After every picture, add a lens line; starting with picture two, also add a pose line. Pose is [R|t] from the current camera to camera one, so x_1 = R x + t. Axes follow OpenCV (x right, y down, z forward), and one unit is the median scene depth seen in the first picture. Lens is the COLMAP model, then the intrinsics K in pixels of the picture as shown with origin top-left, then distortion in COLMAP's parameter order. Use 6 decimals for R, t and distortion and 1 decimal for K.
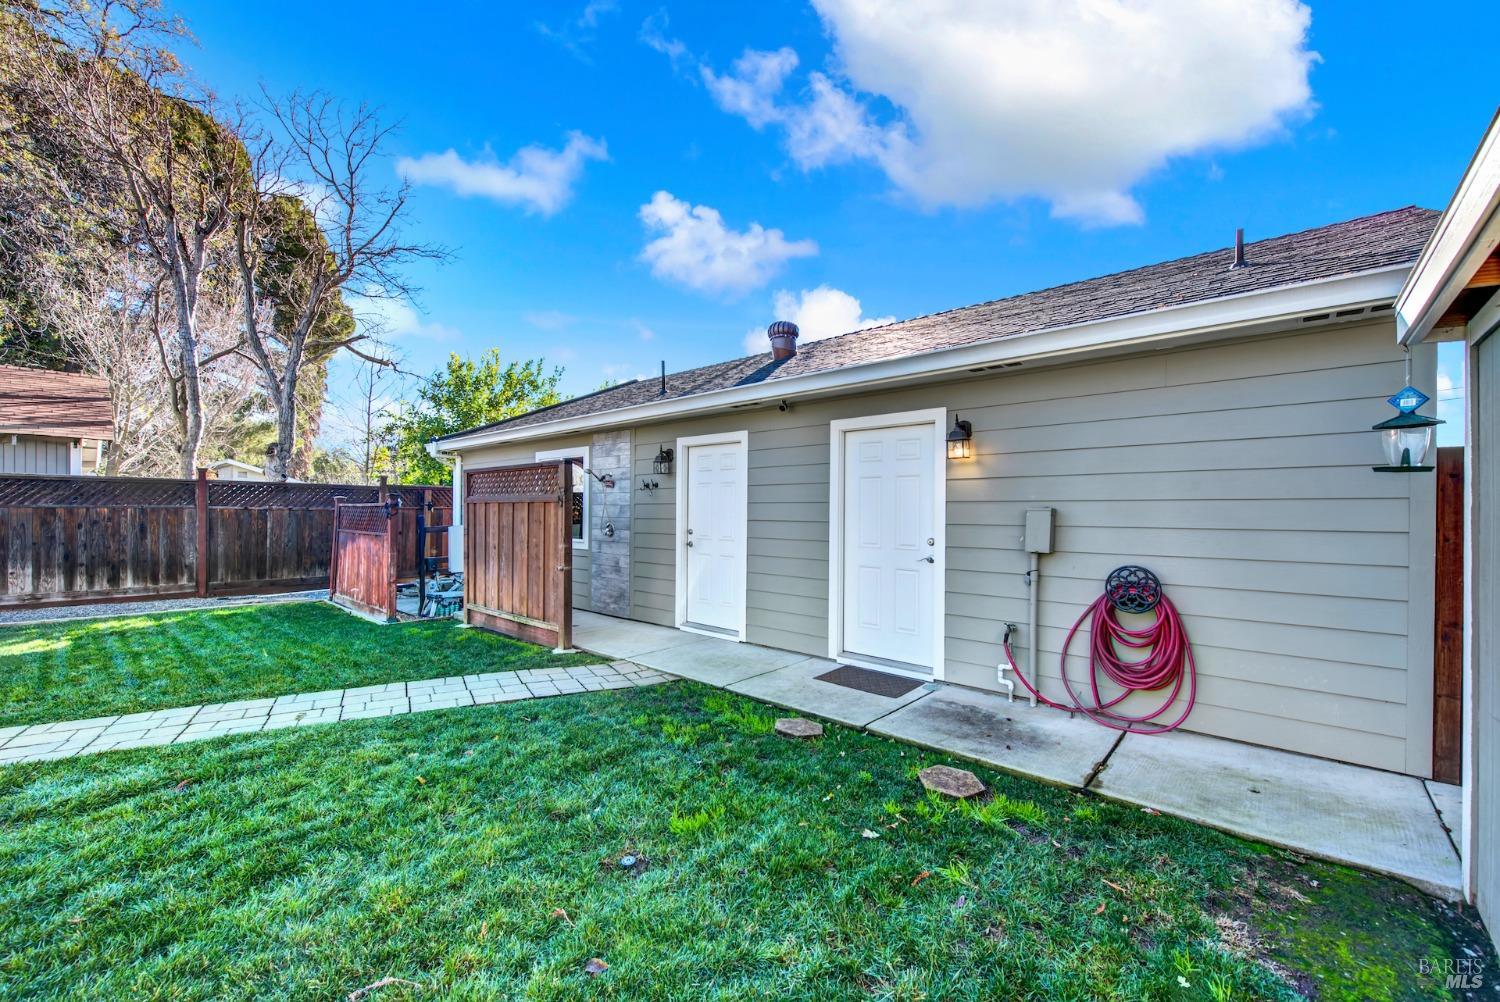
lens RADIAL K [[599.1, 0, 744.9], [0, 599.1, 511.9], [0, 0, 1]] dist [0.003124, -0.000302]
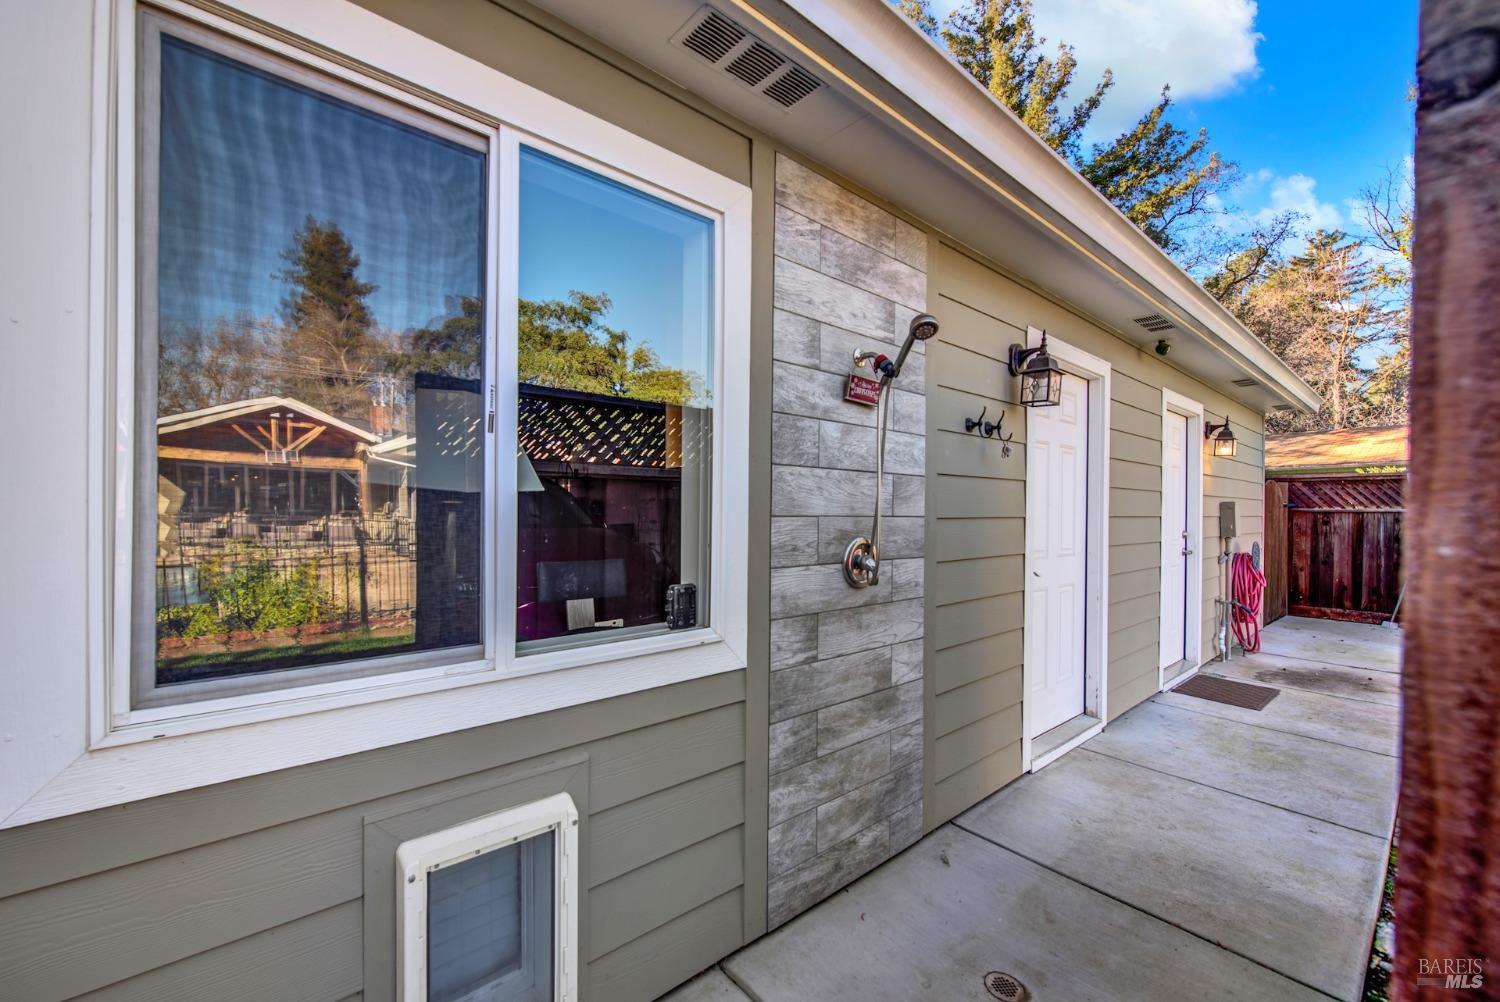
lens RADIAL K [[599.1, 0, 749.7], [0, 599.1, 507.6], [0, 0, 1]] dist [0.003124, -0.000302]
pose [[0.126859, -0.005789, 0.991904, -0.501728], [-0.008668, 0.999938, 0.006944, 0.003620], [-0.991883, -0.009478, 0.126801, 1.025588]]
